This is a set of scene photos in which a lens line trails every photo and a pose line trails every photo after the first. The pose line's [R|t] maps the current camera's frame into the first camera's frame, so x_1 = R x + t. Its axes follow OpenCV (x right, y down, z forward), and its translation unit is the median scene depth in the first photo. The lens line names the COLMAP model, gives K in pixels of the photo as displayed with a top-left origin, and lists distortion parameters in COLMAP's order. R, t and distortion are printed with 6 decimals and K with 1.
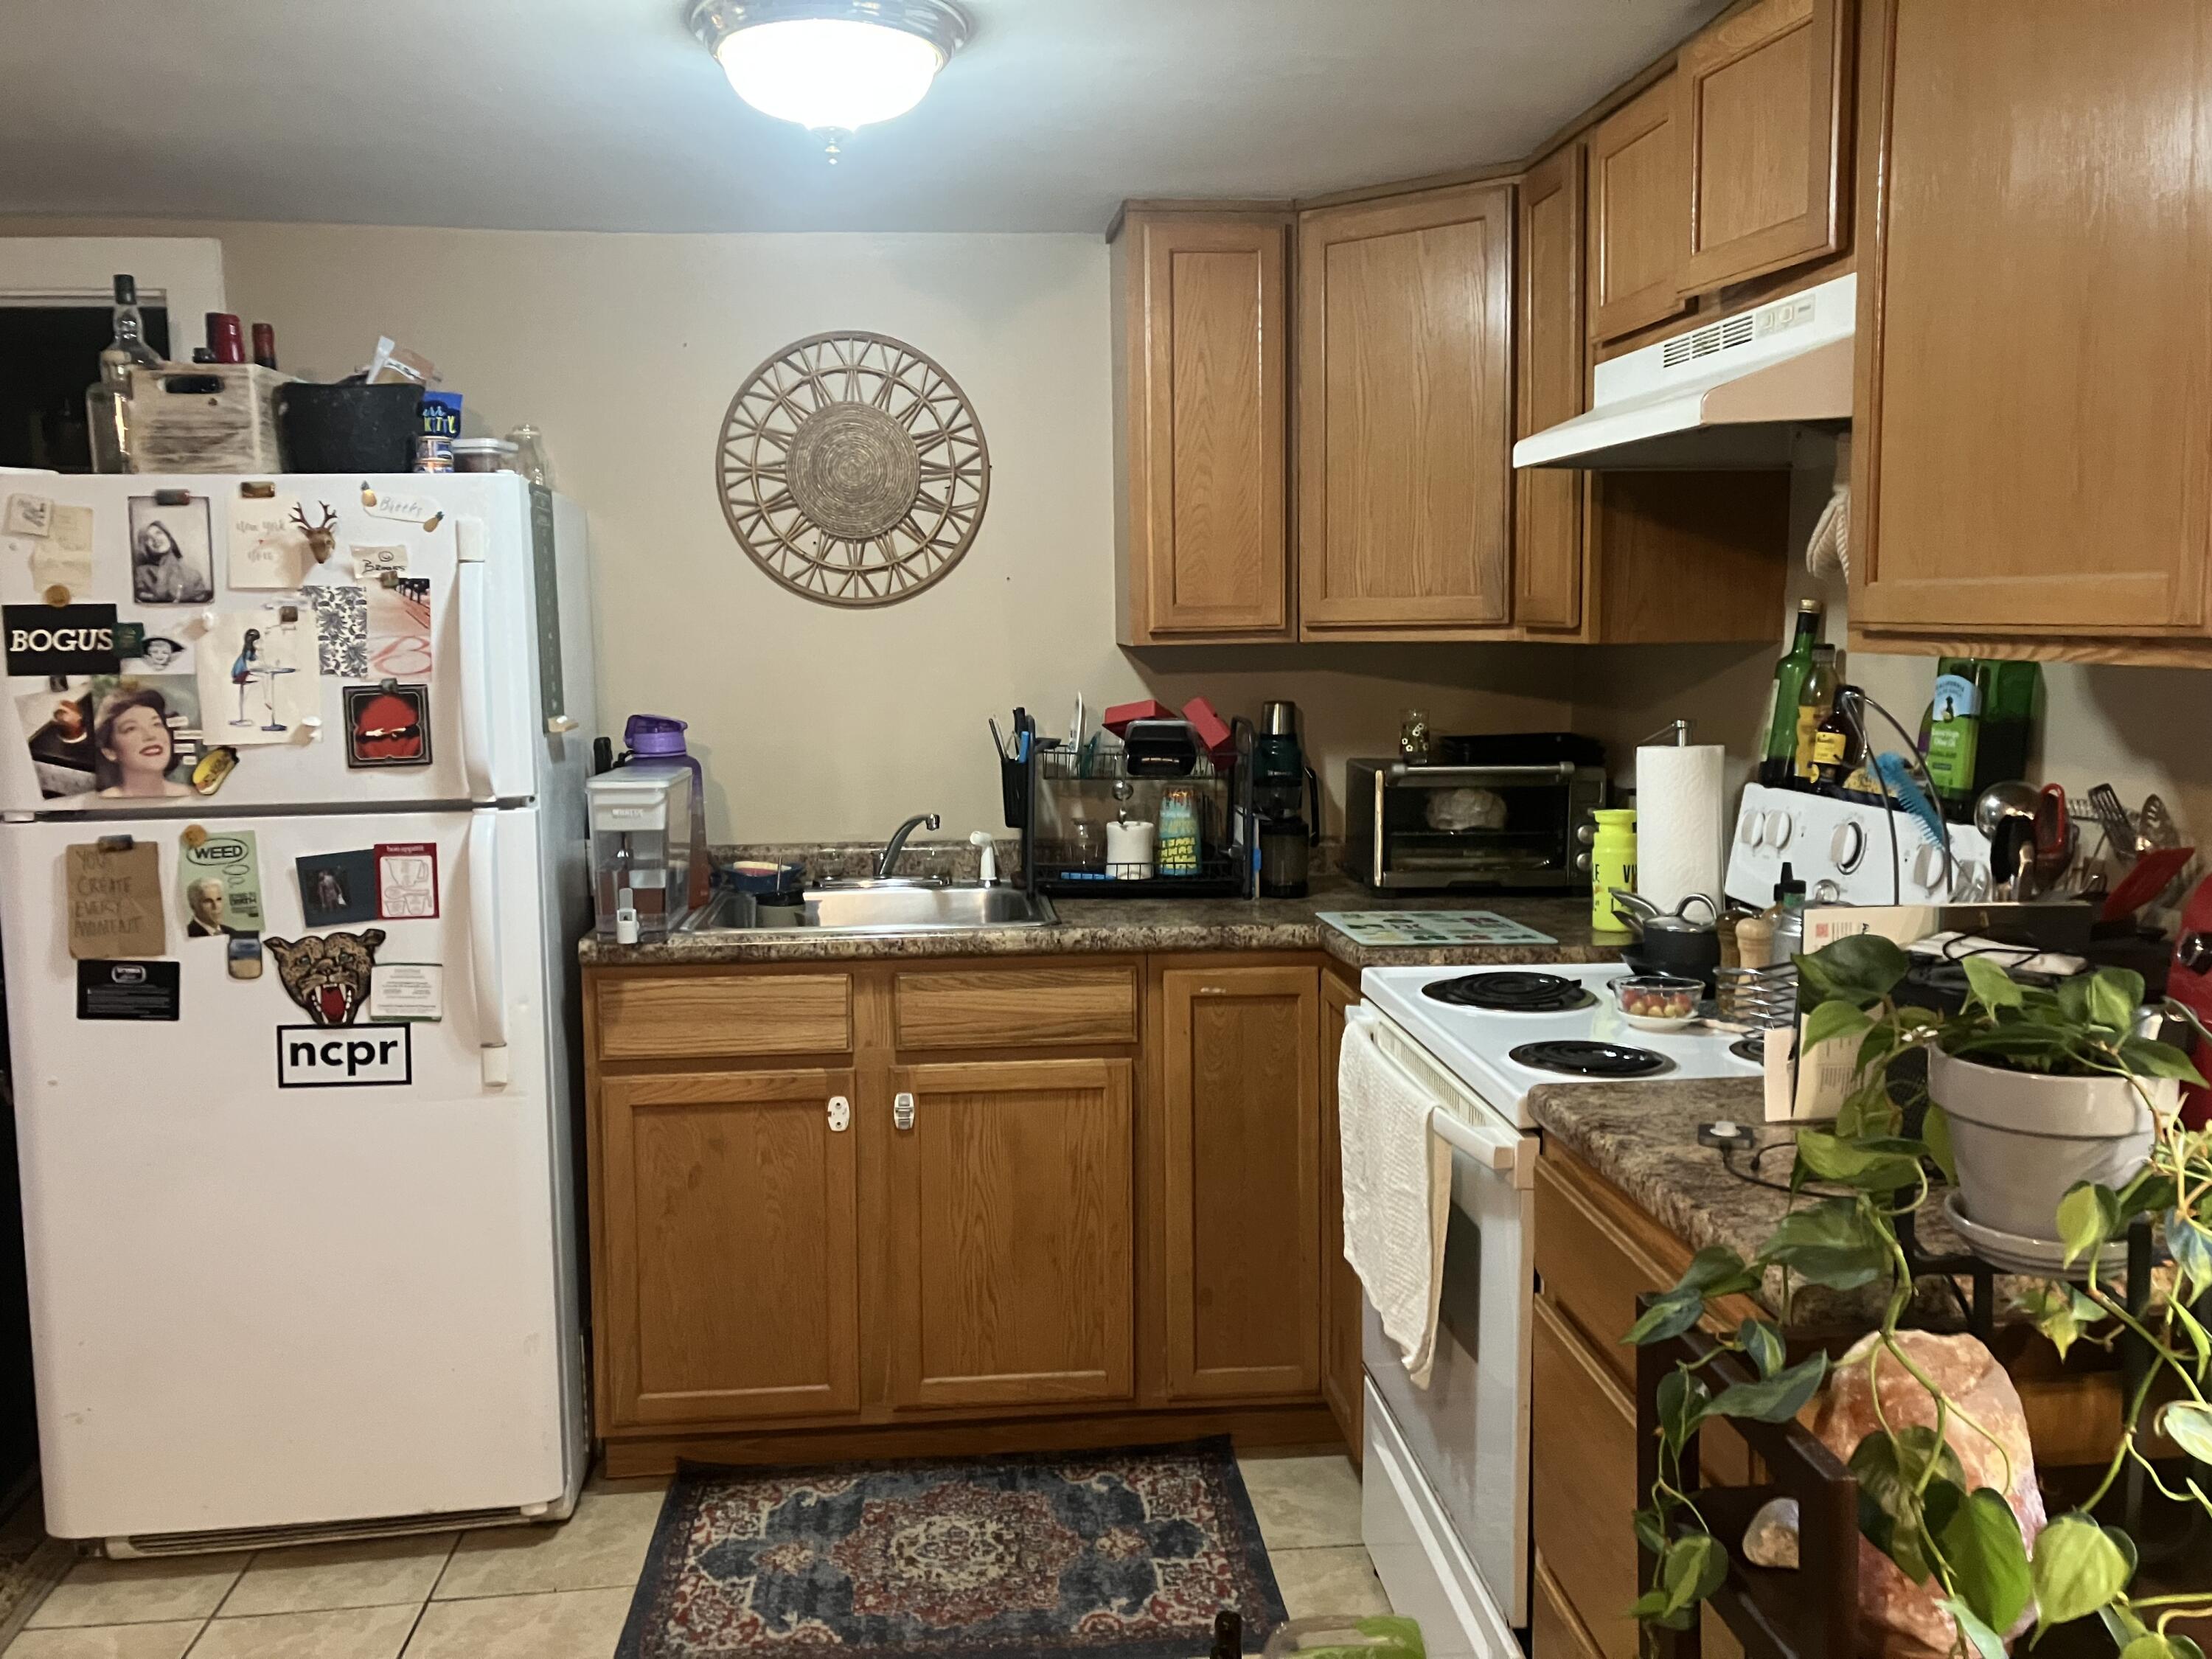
lens RADIAL K [[1823.5, 0, 1101.5], [0, 1823.5, 810.4], [0, 0, 1]] dist [0.062545, -0.074007]
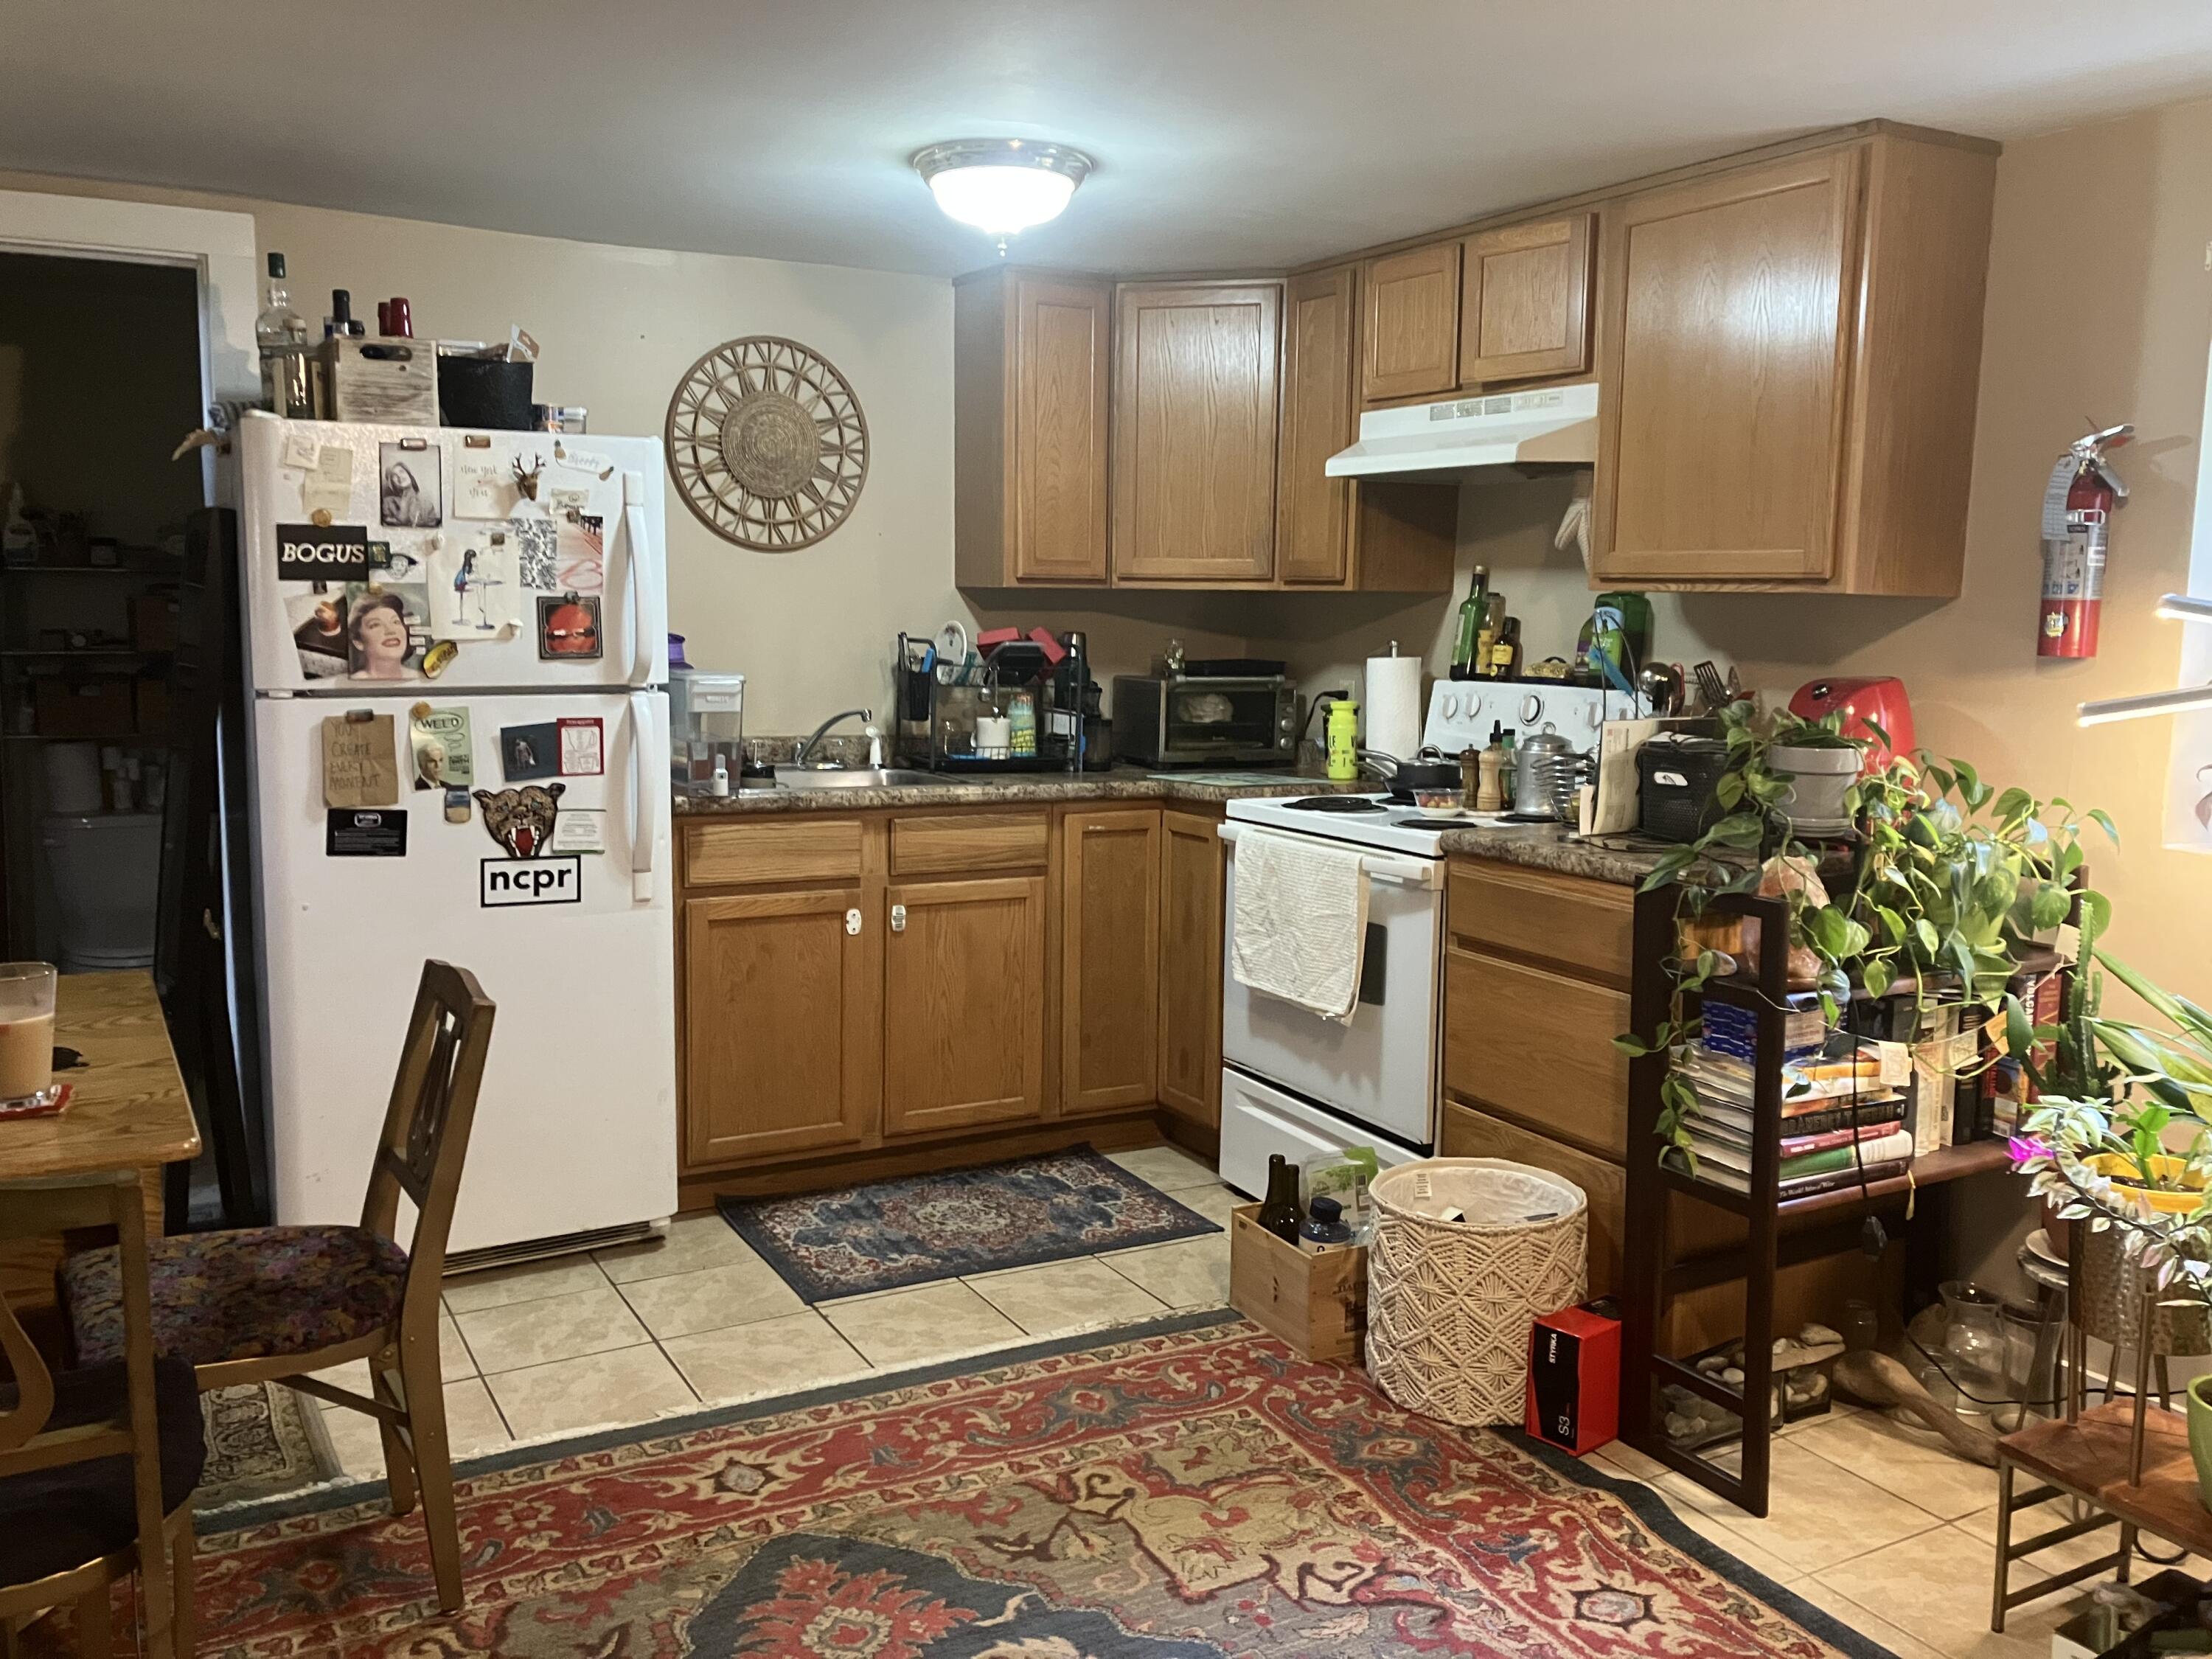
lens RADIAL K [[1823.5, 0, 1109.2], [0, 1823.5, 832.3], [0, 0, 1]] dist [0.062545, -0.074007]
pose [[0.917056, -0.026156, 0.397900, -0.540405], [0.017289, 0.999516, 0.025856, 0.070597], [-0.398383, -0.016832, 0.917065, -0.346861]]
